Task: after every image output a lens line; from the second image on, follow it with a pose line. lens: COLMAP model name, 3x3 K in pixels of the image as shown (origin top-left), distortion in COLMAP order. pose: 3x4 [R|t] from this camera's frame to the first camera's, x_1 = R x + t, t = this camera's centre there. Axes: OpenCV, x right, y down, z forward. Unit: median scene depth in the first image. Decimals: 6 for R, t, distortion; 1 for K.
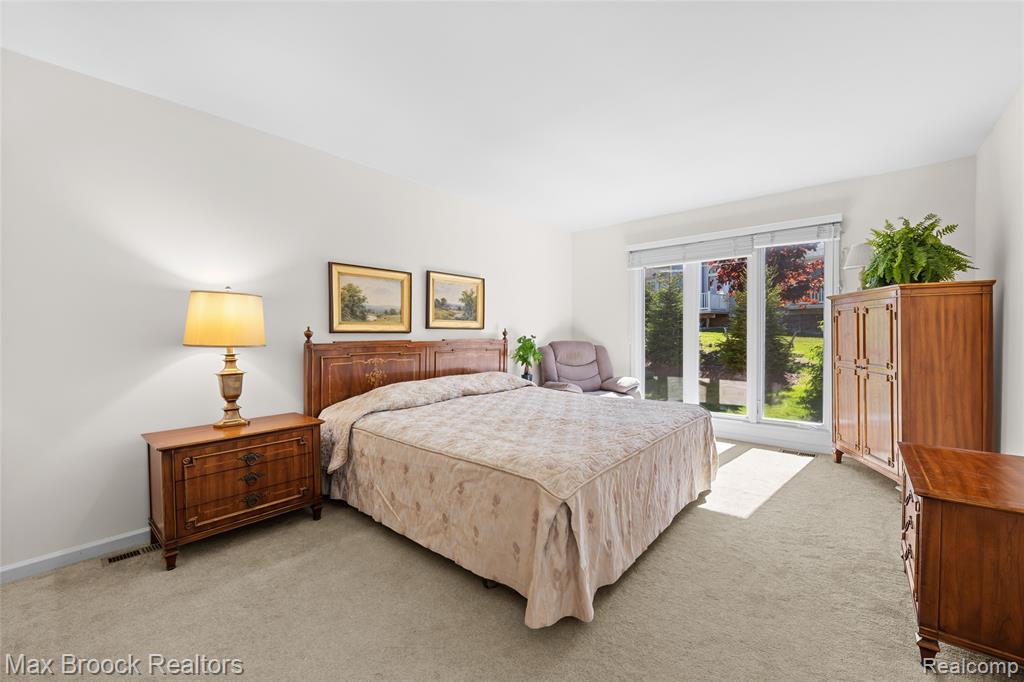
lens RADIAL K [[417.0, 0, 506.3], [0, 417.0, 332.5], [0, 0, 1]] dist [-0.000397, -0.000237]
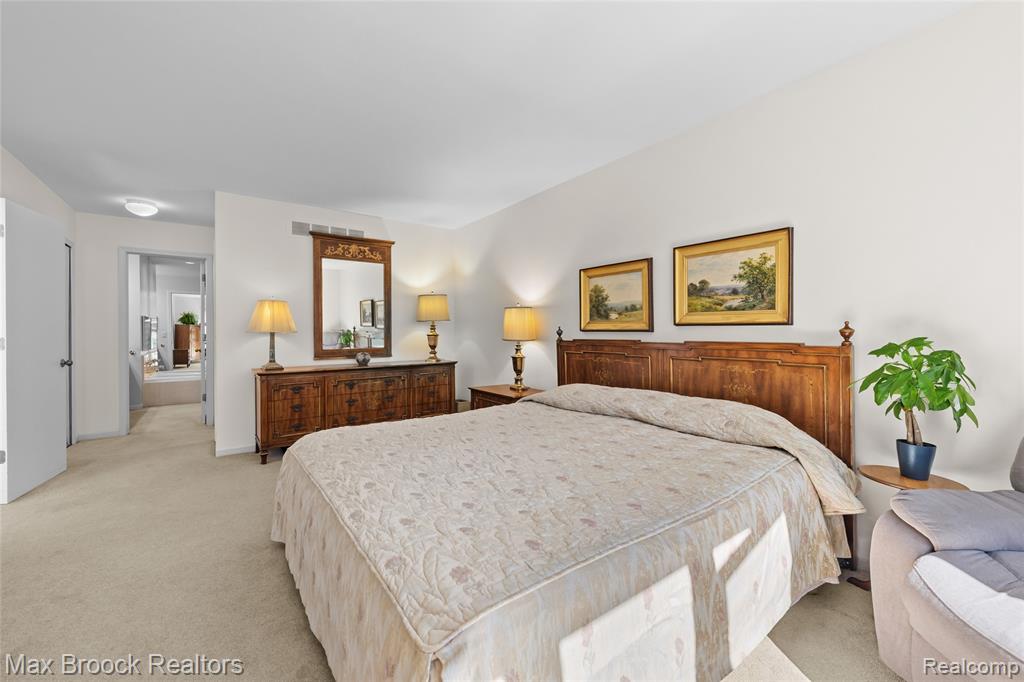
lens RADIAL K [[417.0, 0, 506.3], [0, 417.0, 332.5], [0, 0, 1]] dist [-0.000397, -0.000237]
pose [[-0.229497, 0.005132, -0.973296, 0.643704], [0.004687, 0.999980, 0.004167, -0.002016], [0.973298, -0.003606, -0.229517, 0.932495]]
